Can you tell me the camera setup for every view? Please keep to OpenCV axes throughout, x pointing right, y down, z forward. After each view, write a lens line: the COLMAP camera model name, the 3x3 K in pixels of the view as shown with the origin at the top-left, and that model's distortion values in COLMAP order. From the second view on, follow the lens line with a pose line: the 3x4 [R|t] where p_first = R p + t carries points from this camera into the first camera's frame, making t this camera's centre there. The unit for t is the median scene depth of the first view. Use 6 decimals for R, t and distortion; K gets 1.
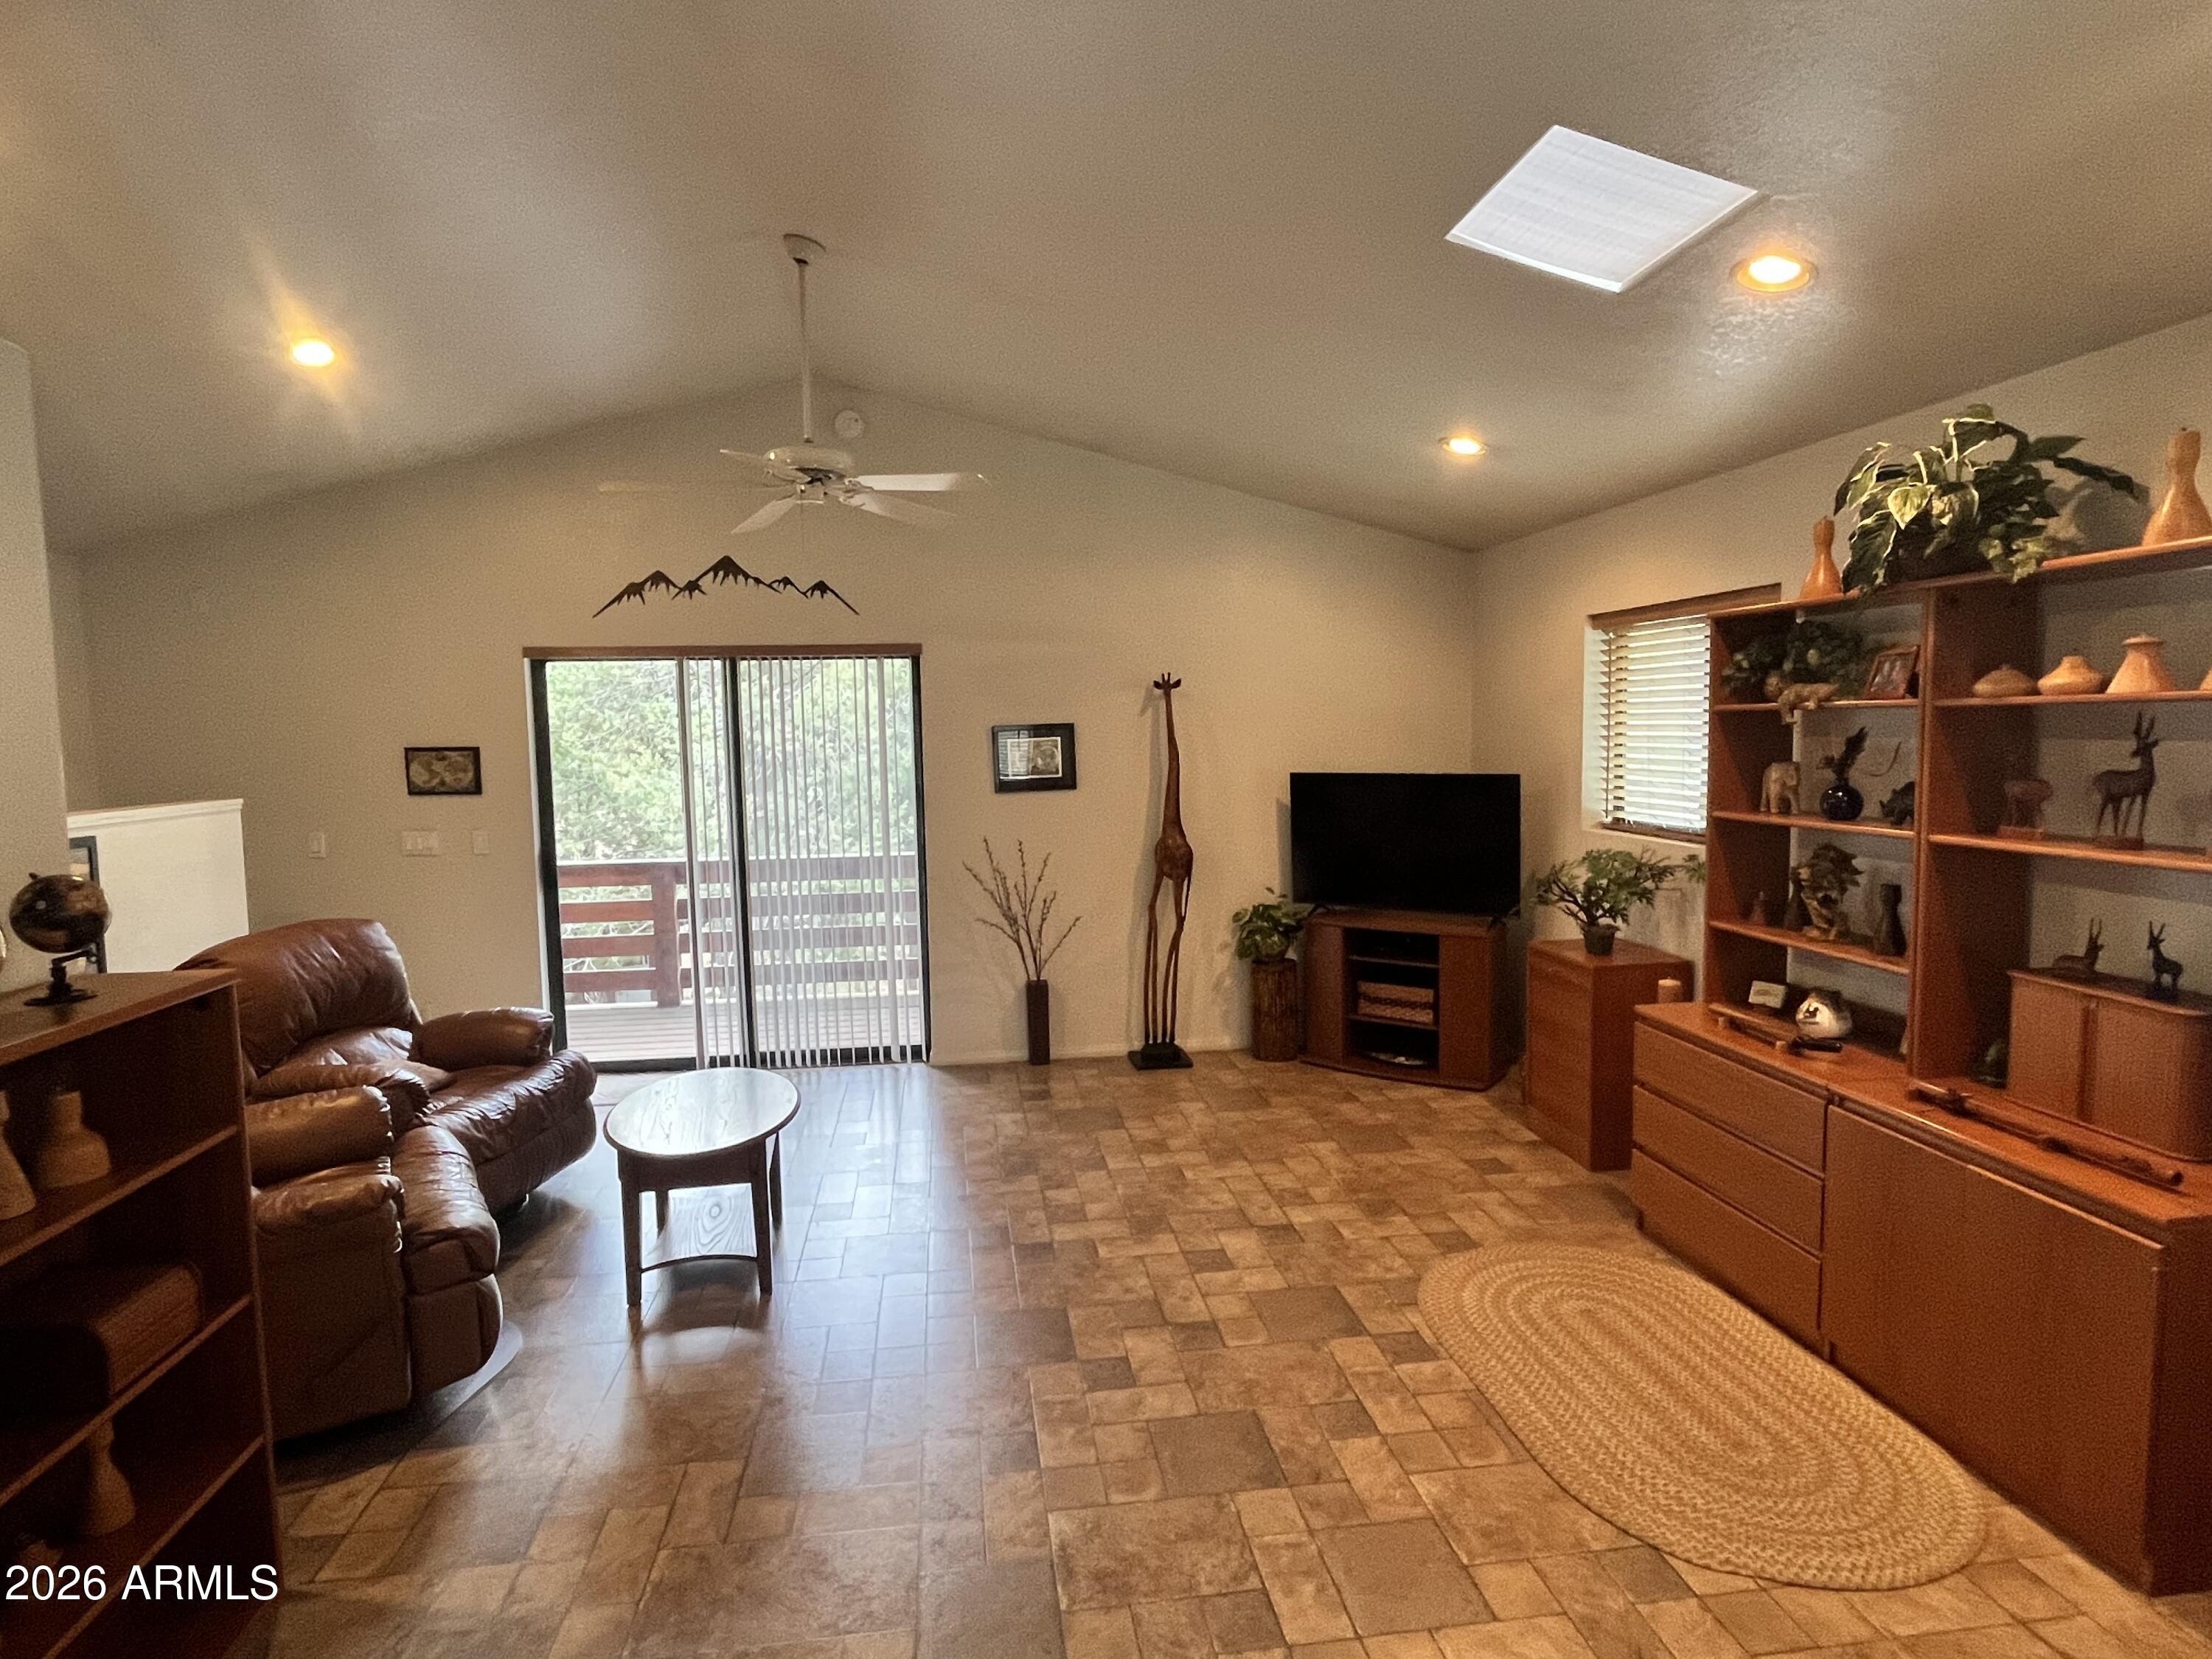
lens RADIAL K [[1218.7, 0, 1098.5], [0, 1218.7, 830.4], [0, 0, 1]] dist [-0.004027, -0.000128]
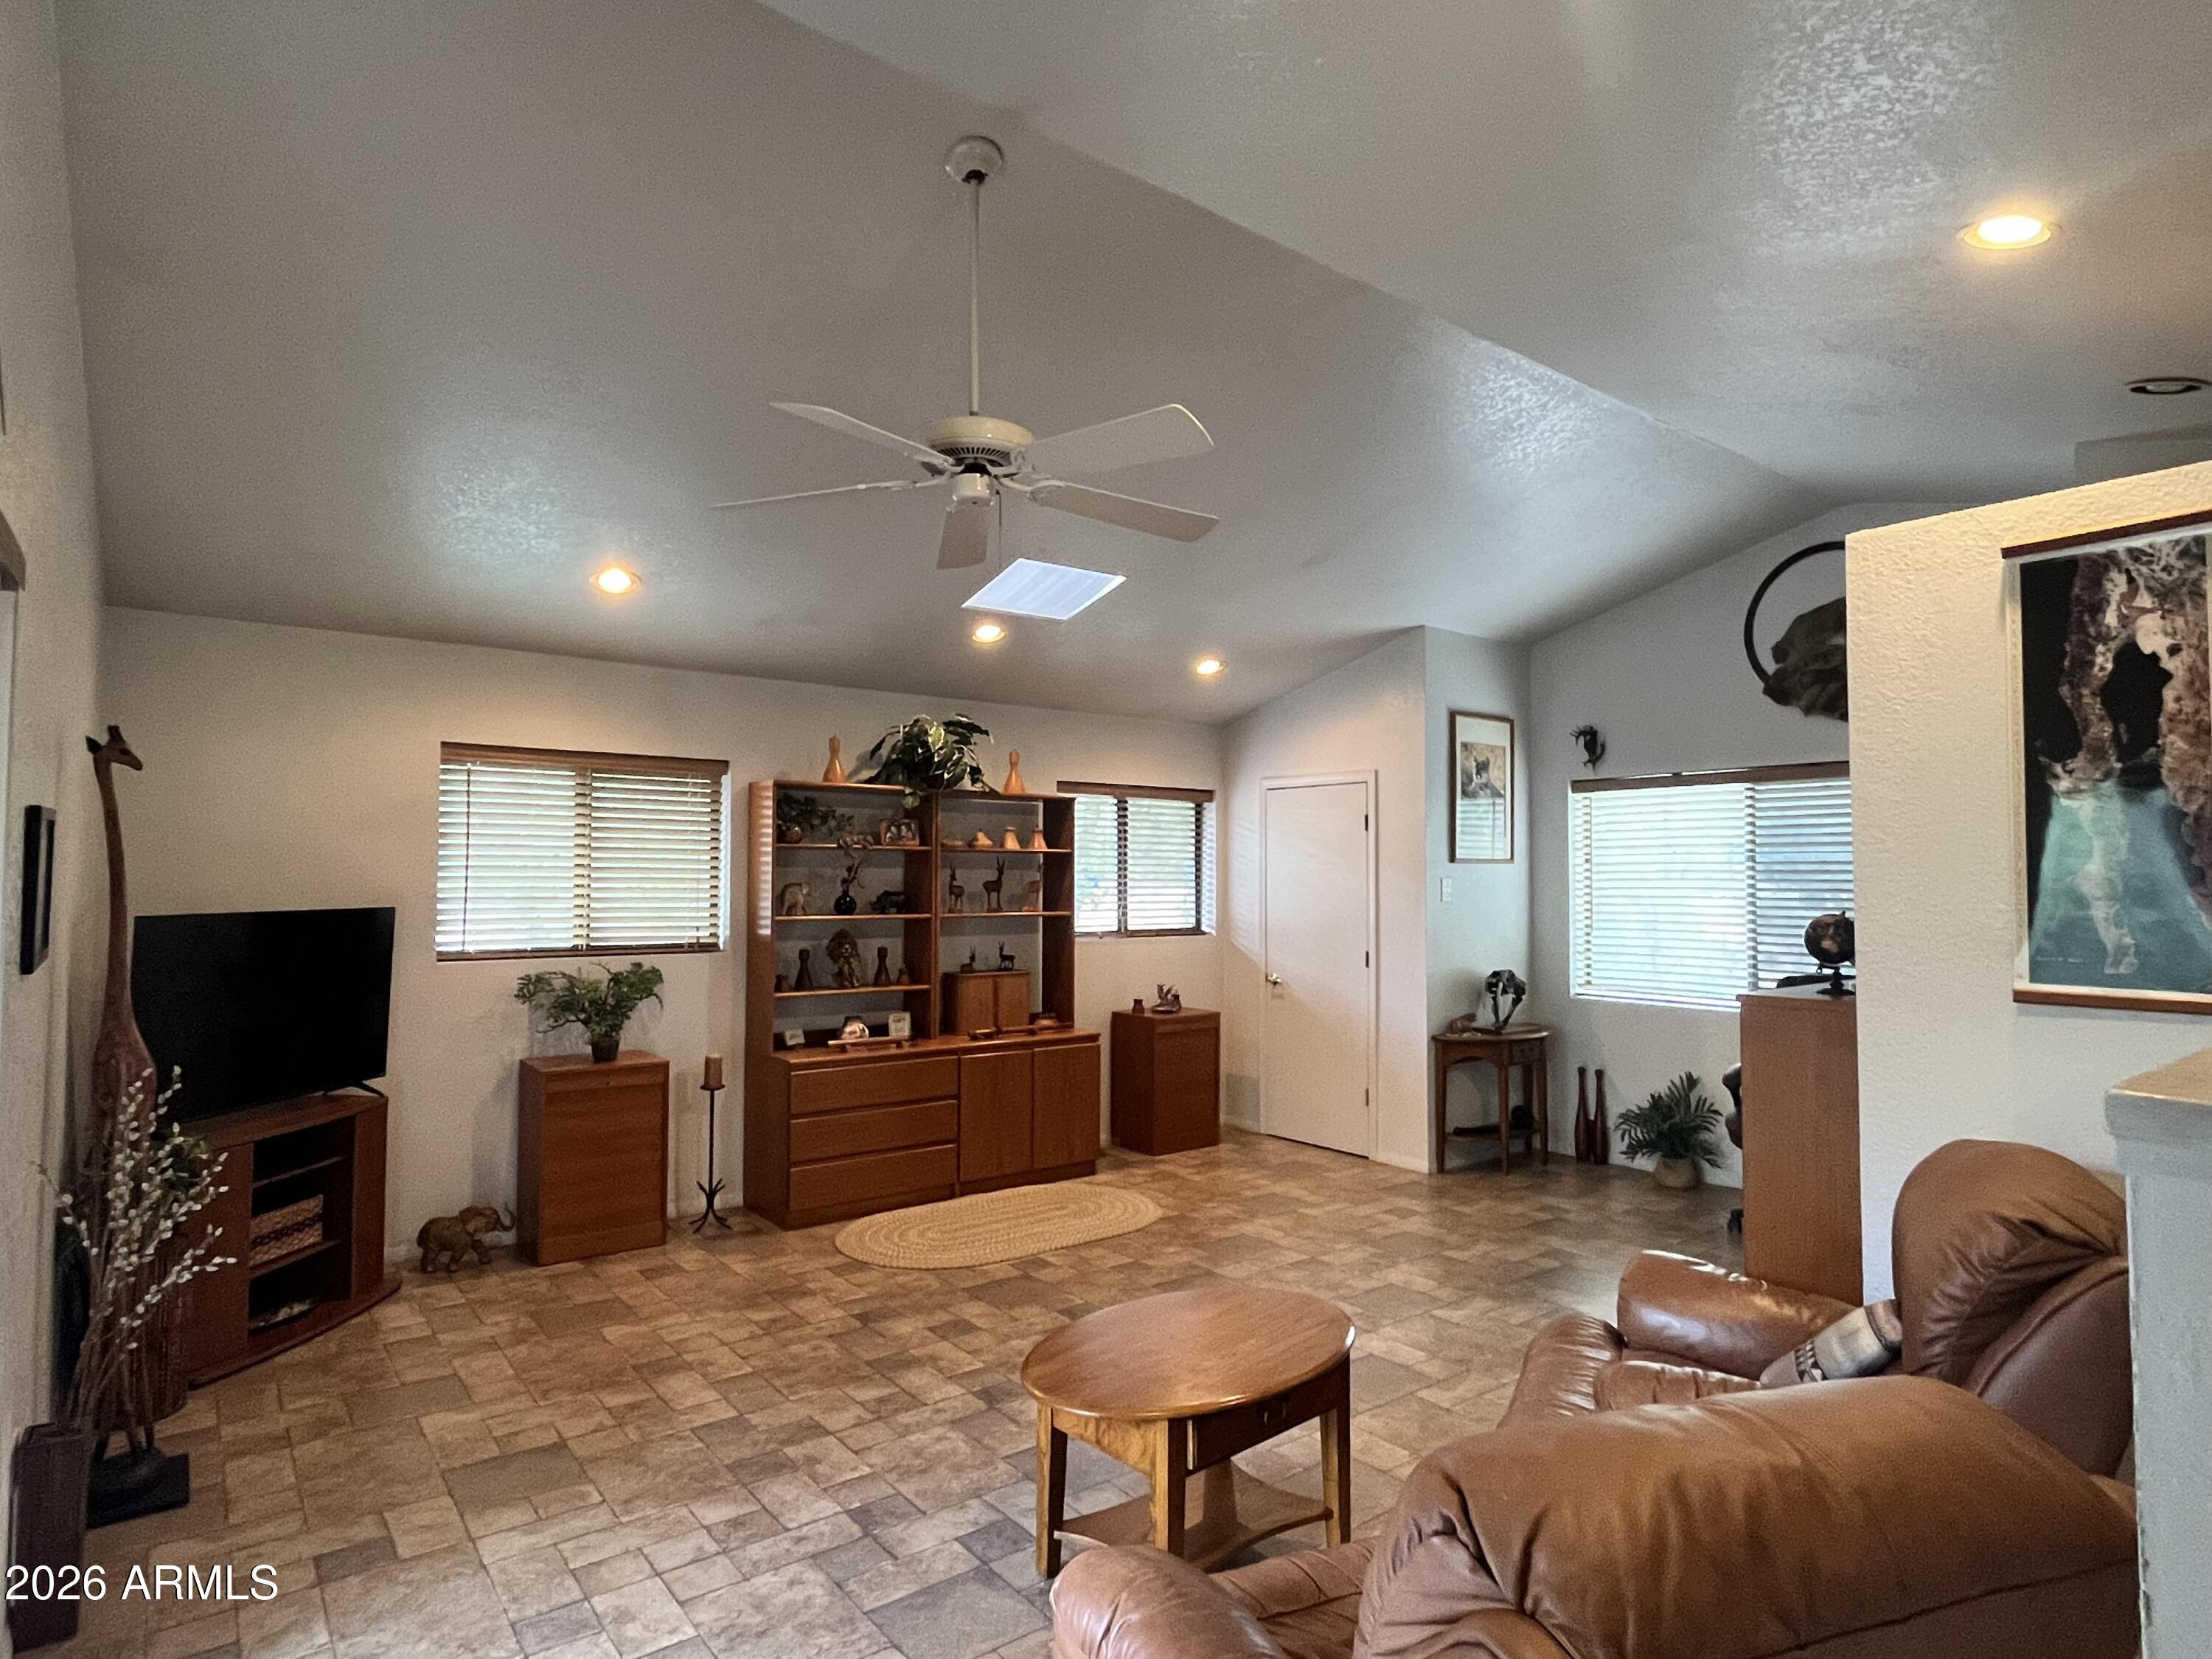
lens RADIAL K [[1218.7, 0, 1095.4], [0, 1218.7, 832.3], [0, 0, 1]] dist [-0.004027, -0.000128]
pose [[-0.509574, 0.051116, 0.858907, -0.938489], [0.079444, 0.996765, -0.012188, -0.068976], [-0.856751, 0.062024, -0.511987, 1.423349]]
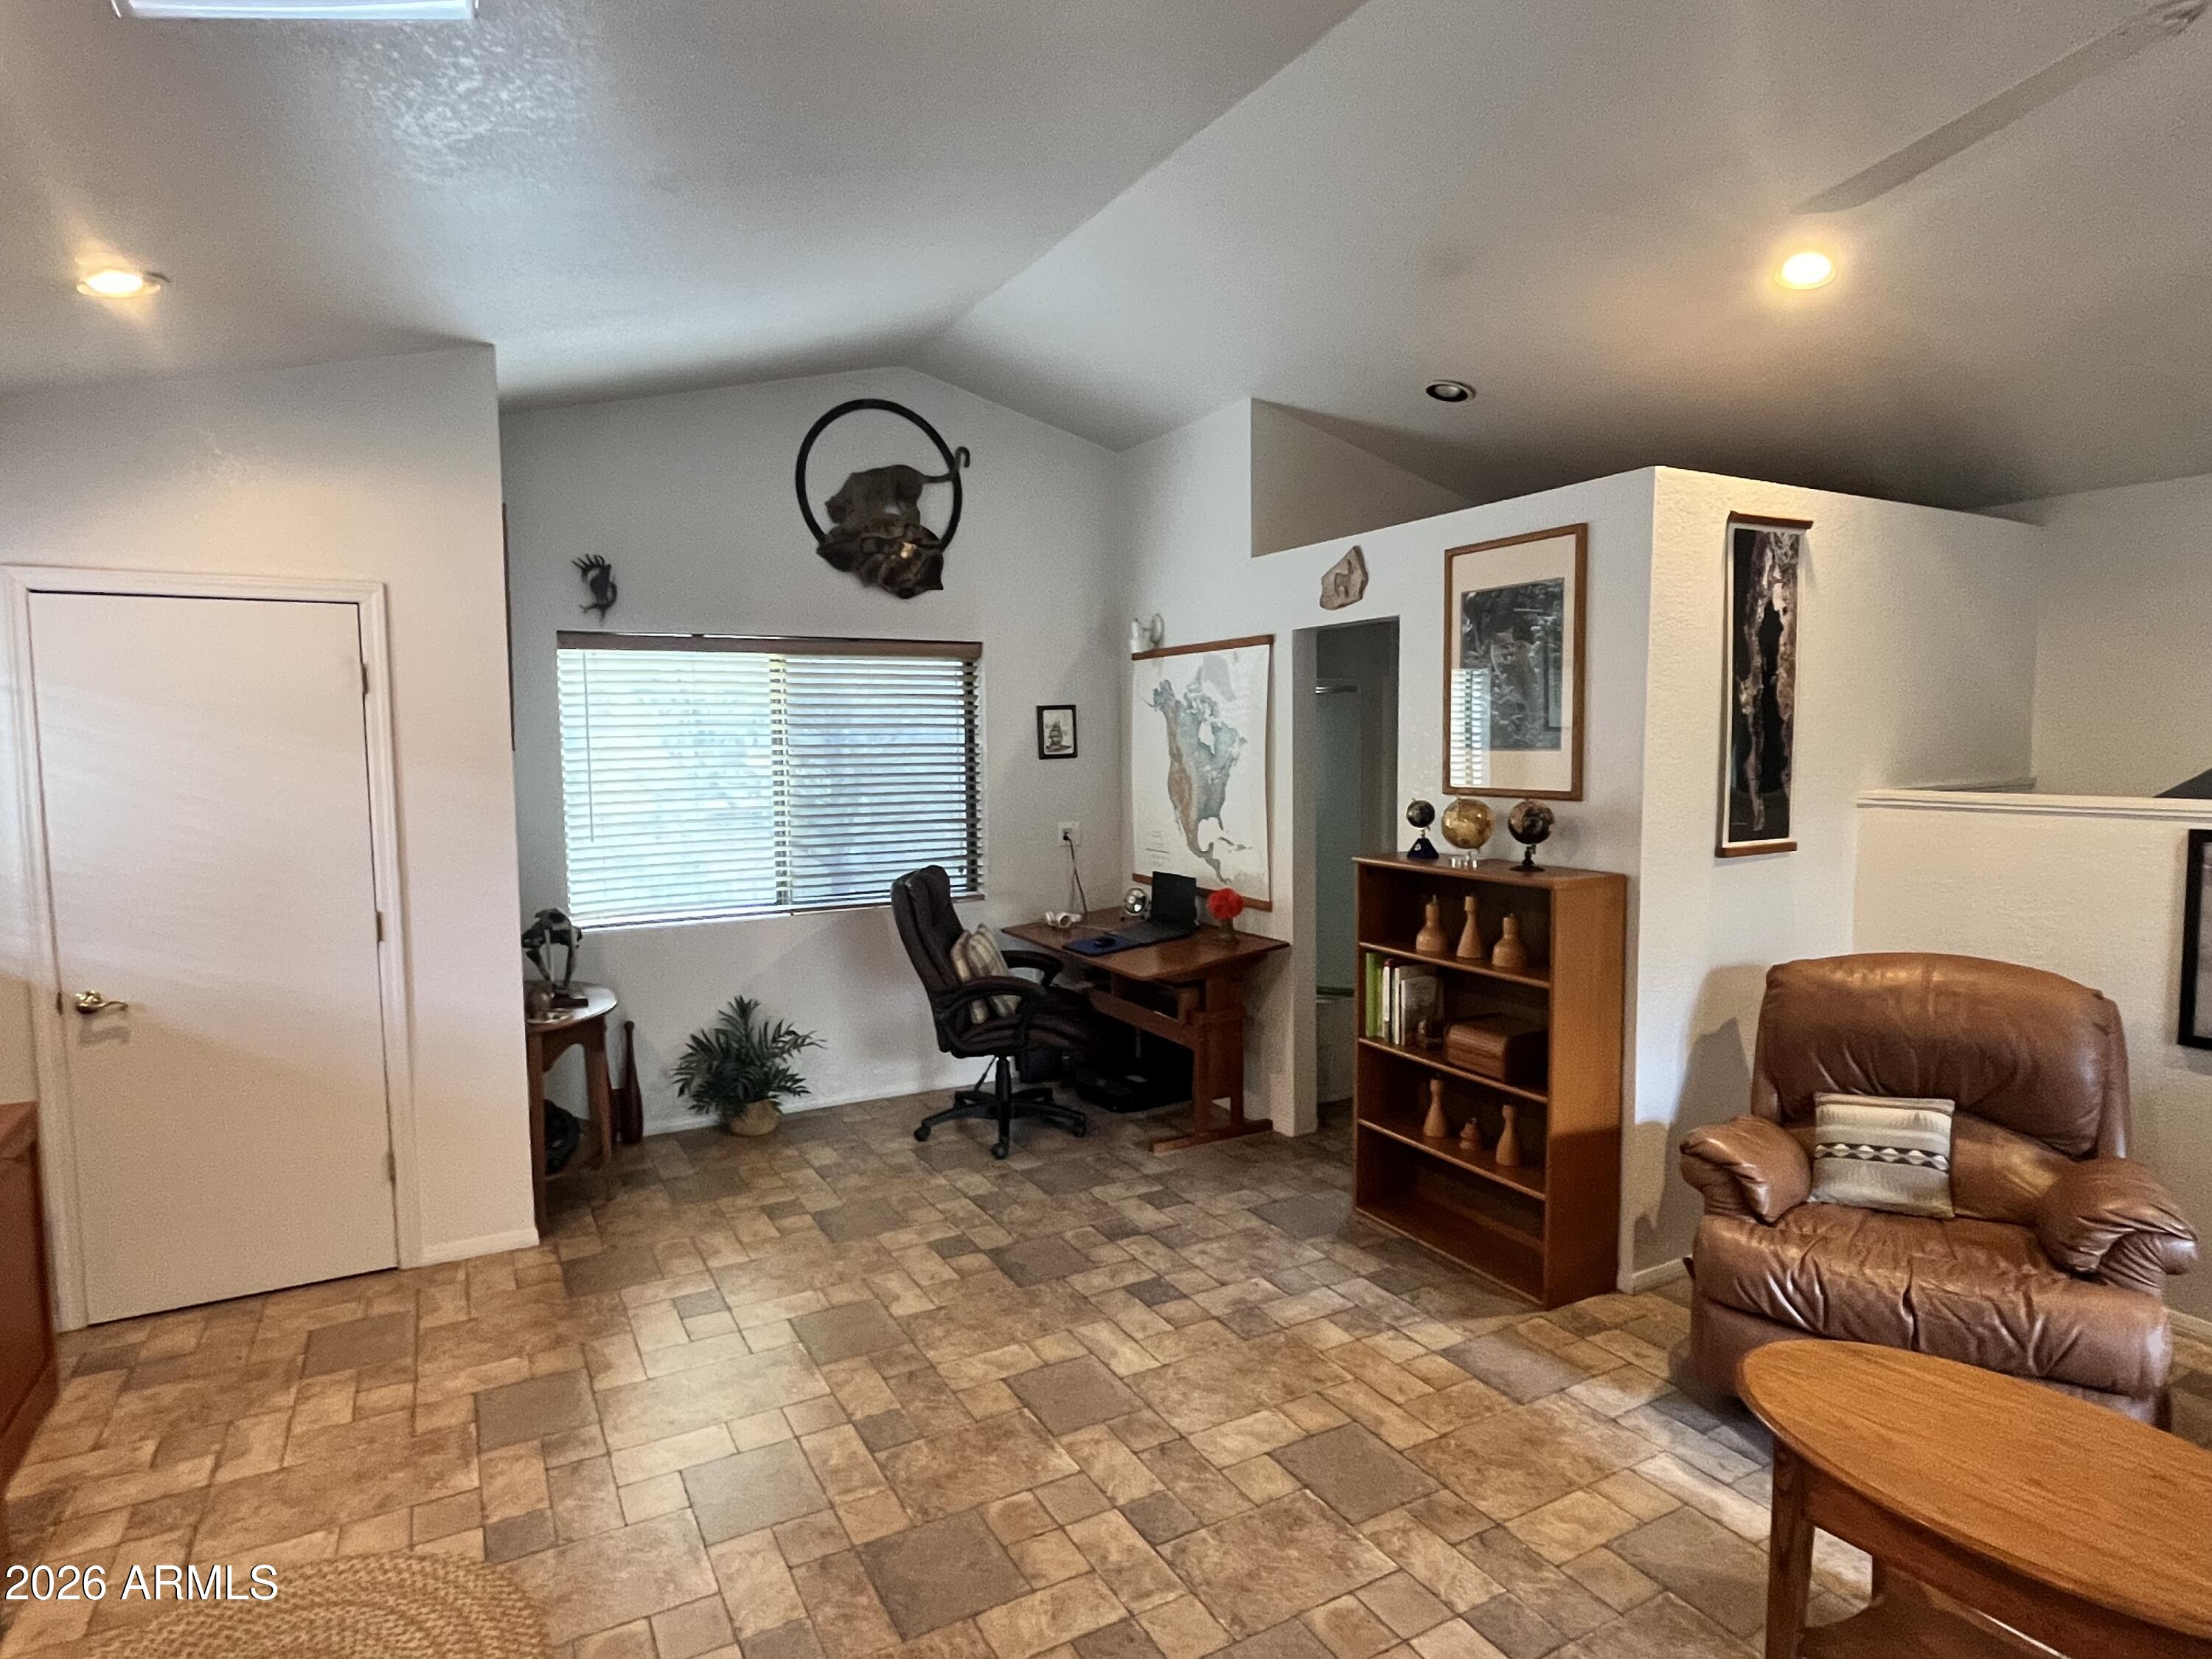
lens RADIAL K [[1218.7, 0, 1106.6], [0, 1218.7, 831.9], [0, 0, 1]] dist [-0.004027, -0.000128]
pose [[-0.928700, 0.057571, -0.366337, 0.325162], [-0.002018, 0.987076, 0.160237, -0.113384], [0.370828, 0.149552, -0.916581, 1.289479]]
